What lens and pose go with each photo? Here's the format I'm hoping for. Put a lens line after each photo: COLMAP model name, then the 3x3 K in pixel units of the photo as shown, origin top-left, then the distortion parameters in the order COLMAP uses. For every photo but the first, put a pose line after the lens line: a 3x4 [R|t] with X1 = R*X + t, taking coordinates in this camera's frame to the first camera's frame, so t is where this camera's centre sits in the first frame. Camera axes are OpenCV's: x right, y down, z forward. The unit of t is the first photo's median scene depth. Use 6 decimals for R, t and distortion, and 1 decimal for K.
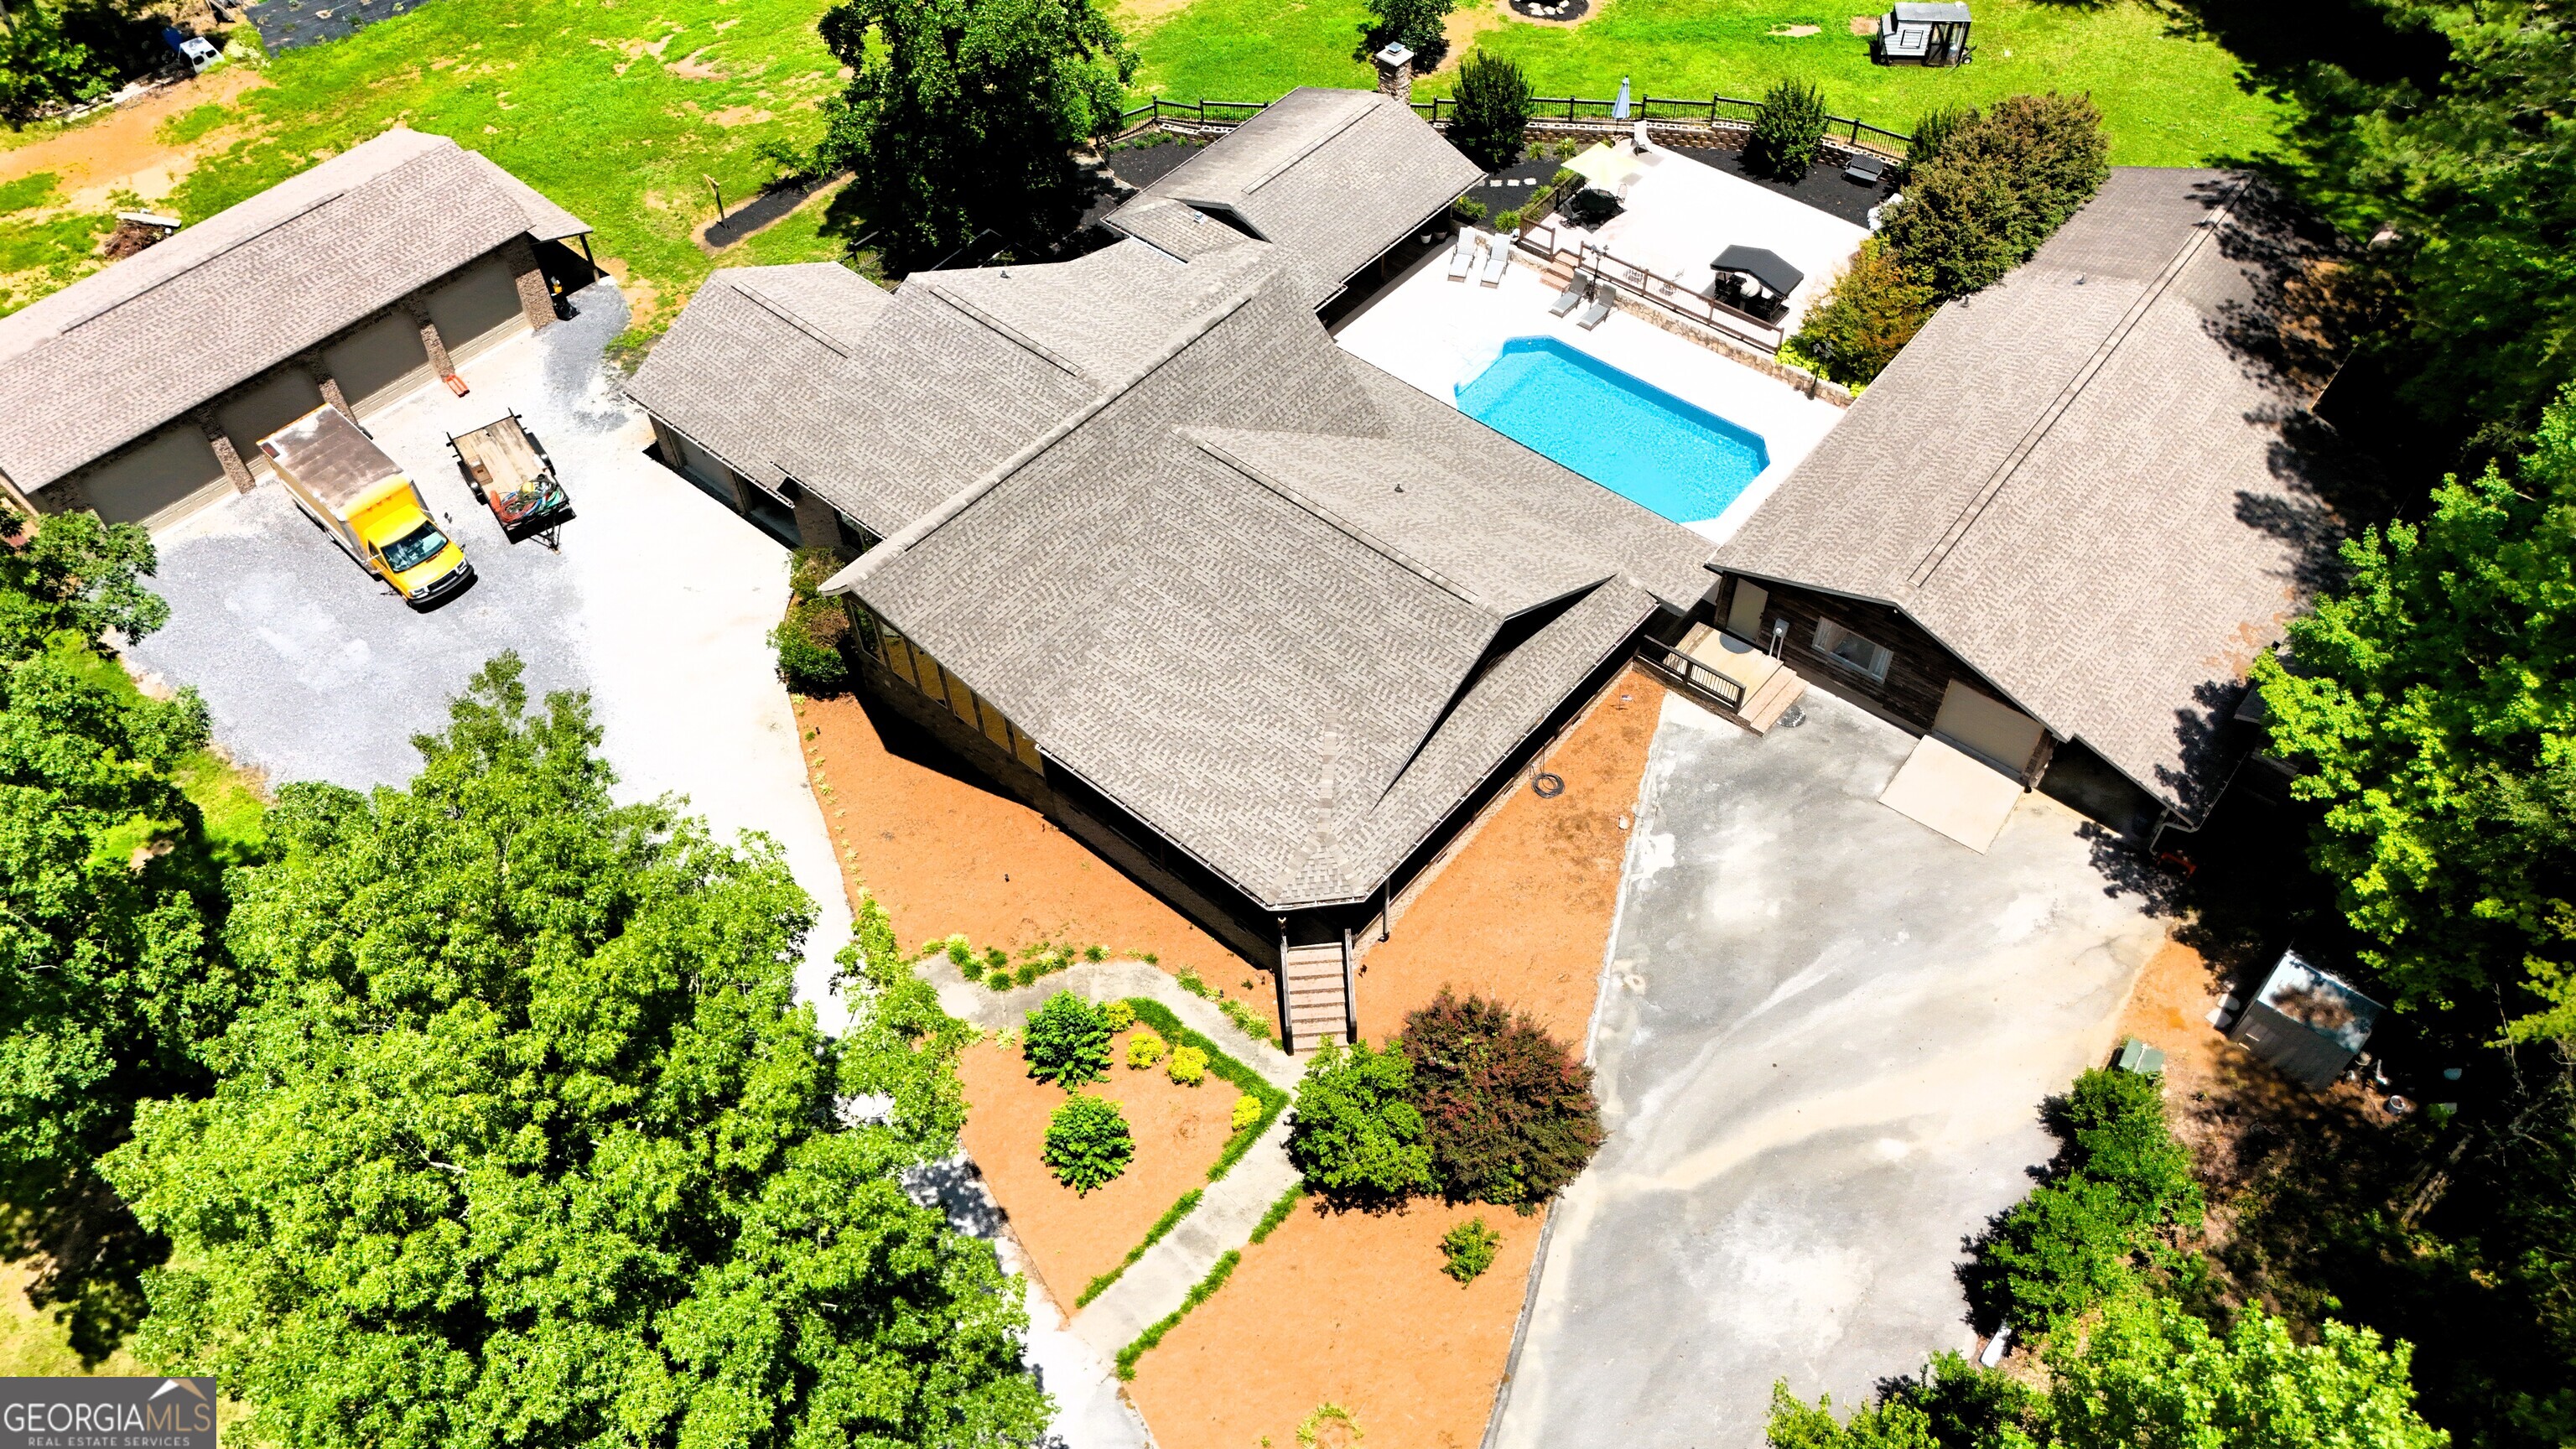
lens RADIAL K [[1909.3, 0, 1296.5], [0, 1909.3, 722.9], [0, 0, 1]] dist [0.067865, -0.058167]
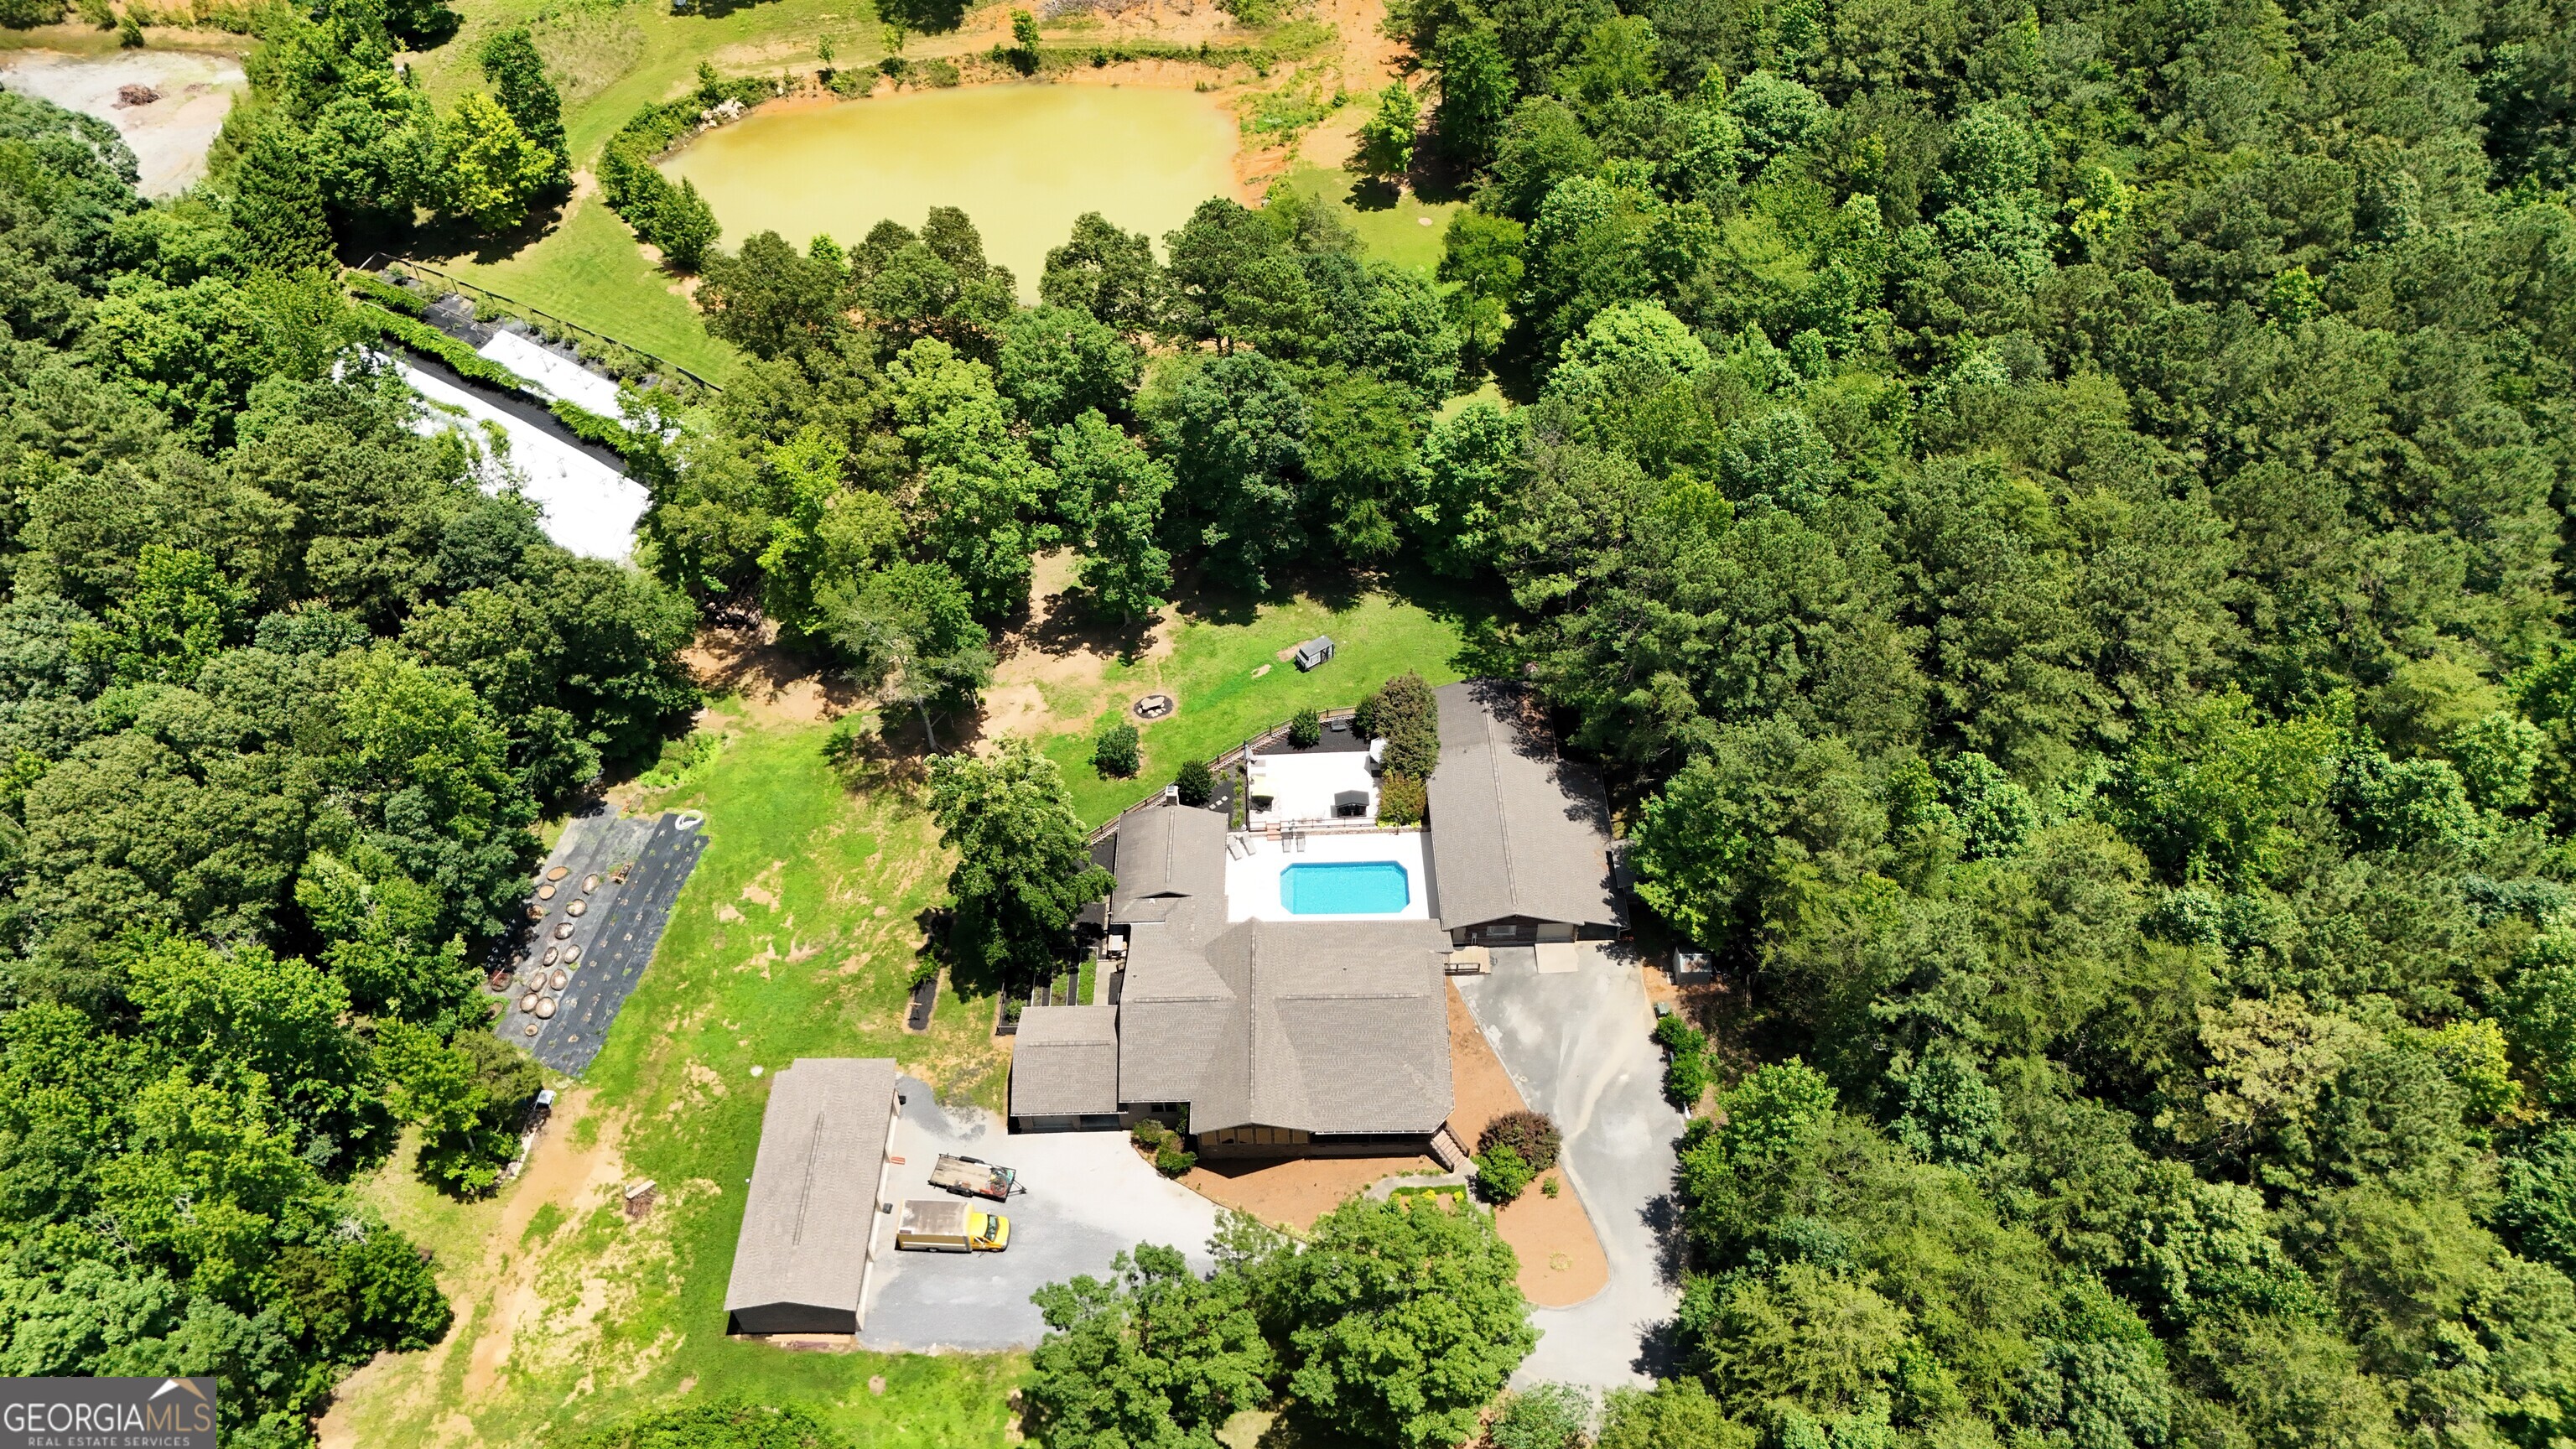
lens RADIAL K [[1909.3, 0, 1295.7], [0, 1909.3, 718.1], [0, 0, 1]] dist [0.067865, -0.058167]
pose [[0.756447, -0.486848, 0.436768, -0.940990], [0.500325, 0.860828, 0.093007, -0.675778], [-0.421263, 0.148172, 0.894753, -1.314686]]
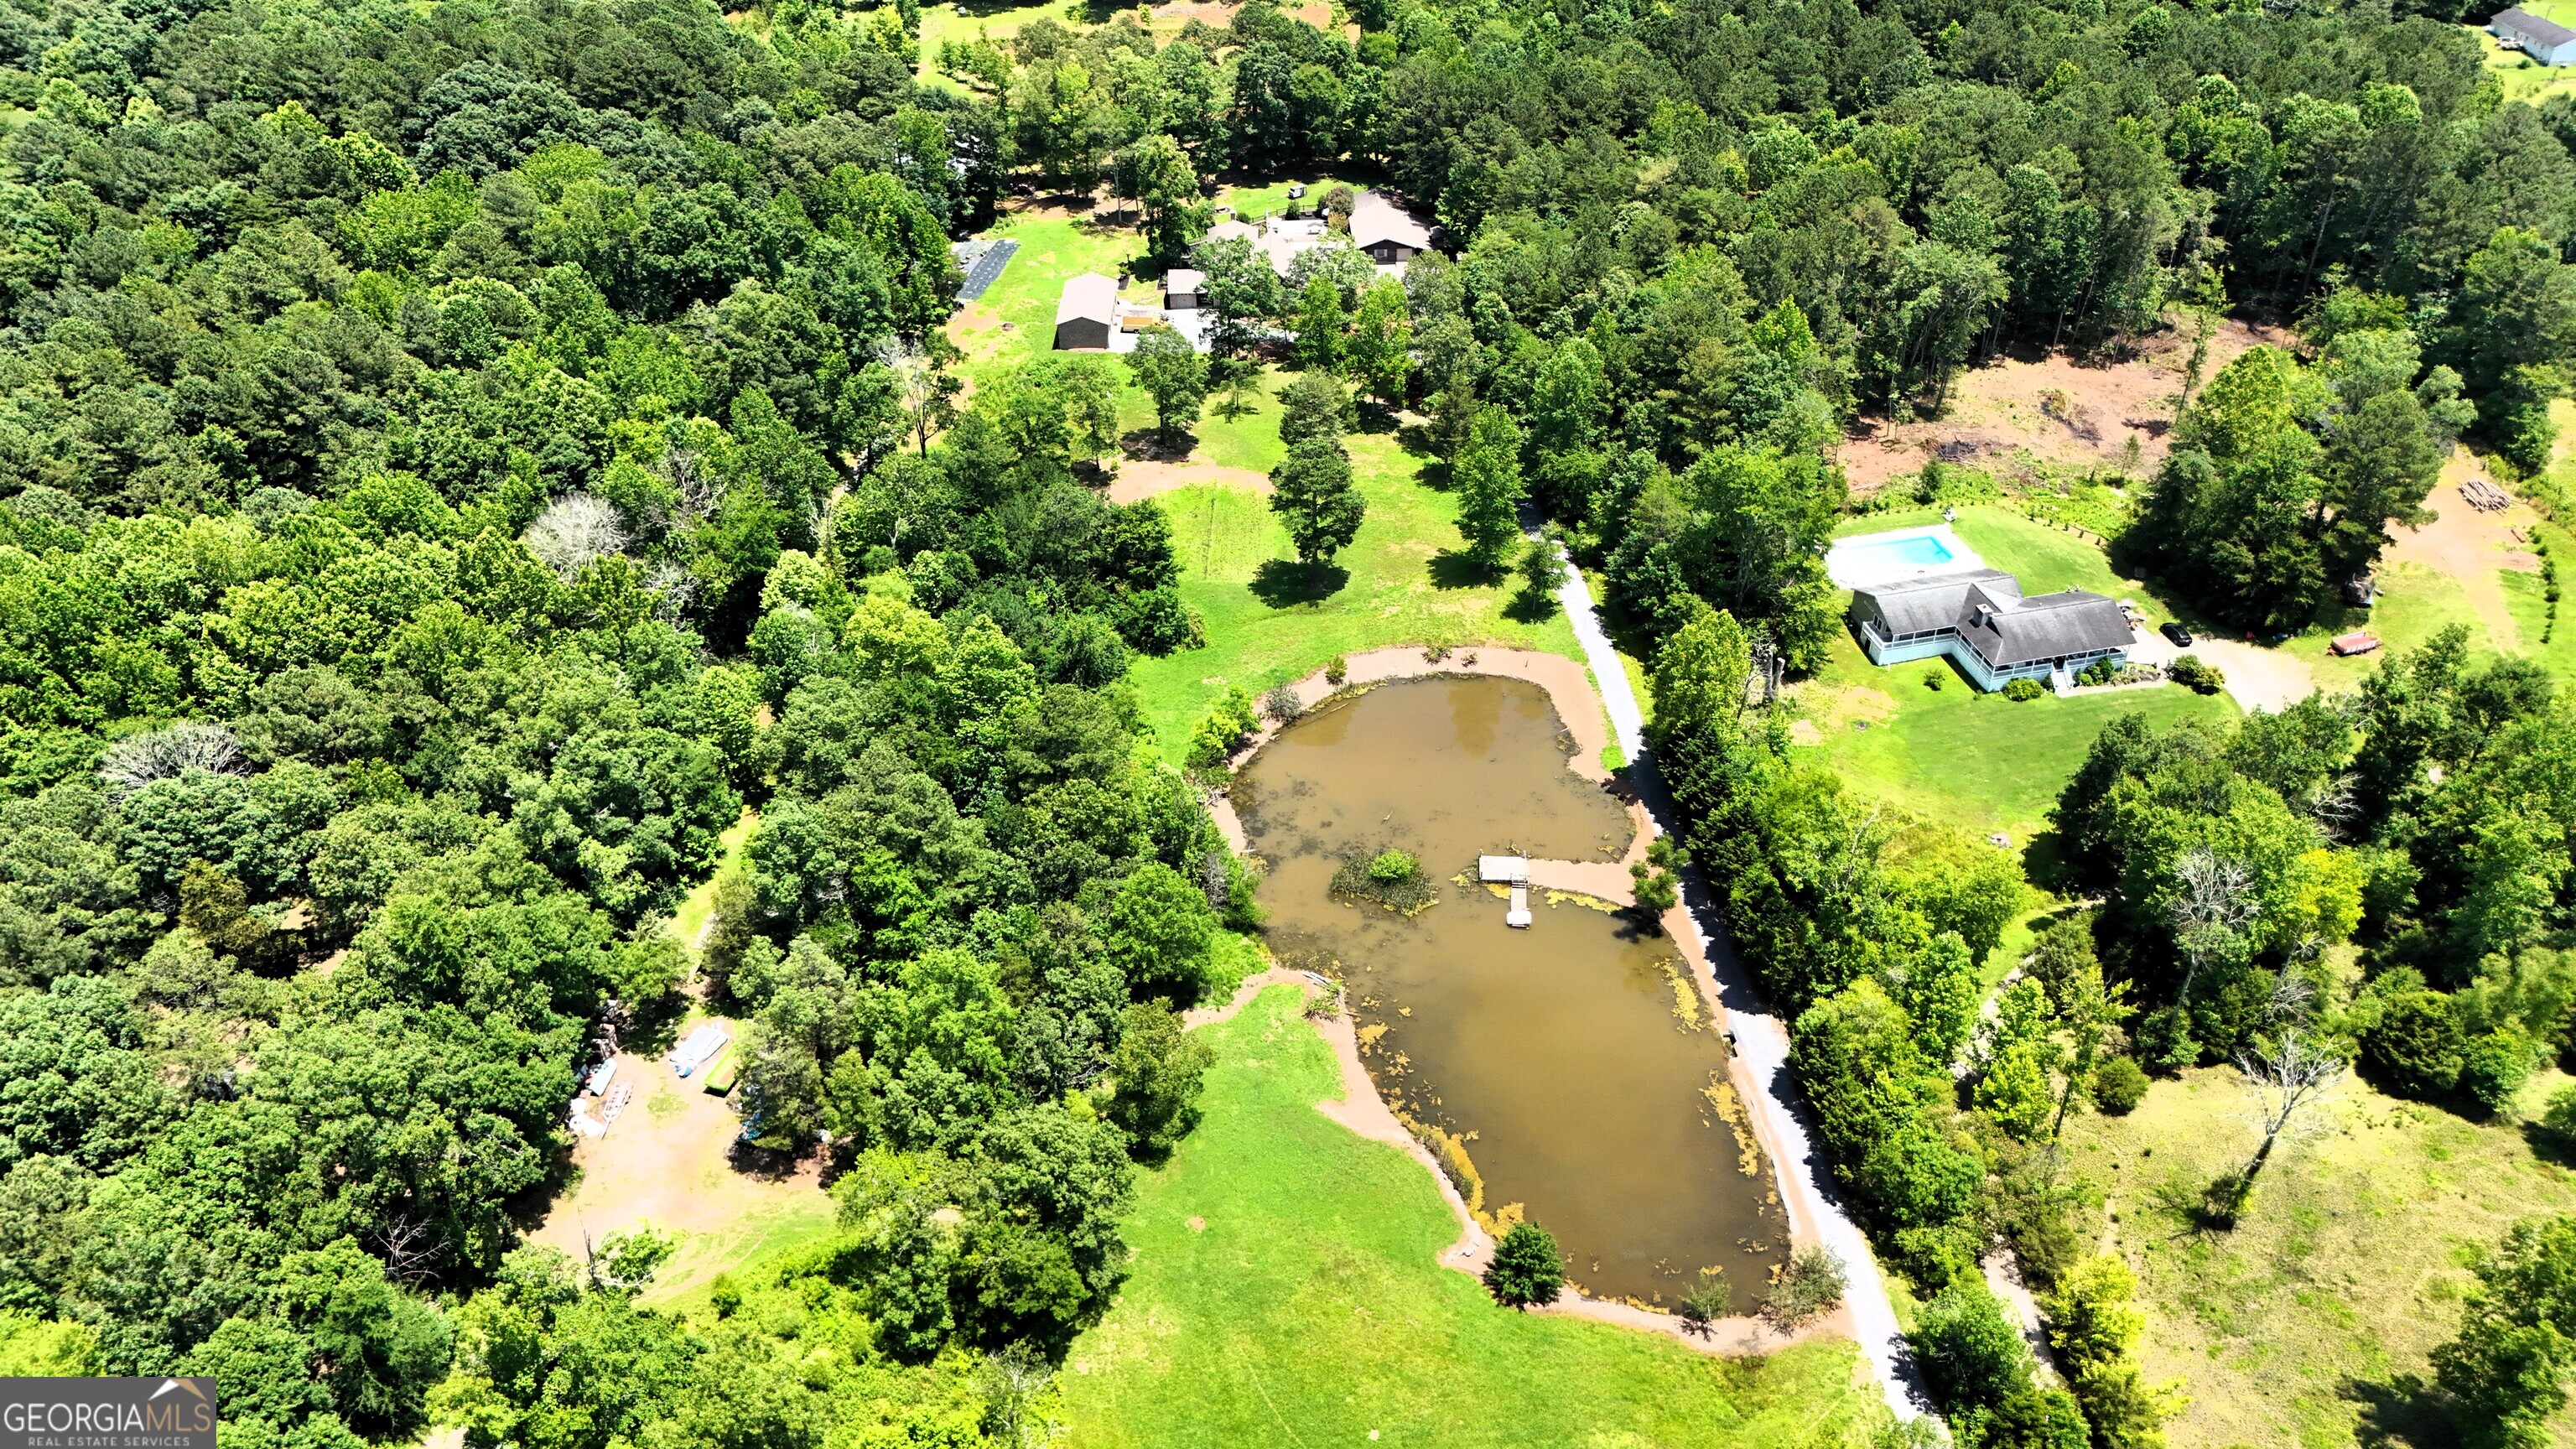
lens RADIAL K [[1909.3, 0, 1291.0], [0, 1909.3, 725.0], [0, 0, 1]] dist [0.067865, -0.058167]
pose [[0.752934, -0.379951, 0.537333, -3.672469], [0.506189, 0.856139, -0.103913, 1.689865], [-0.420551, 0.350232, 0.836944, -3.373729]]
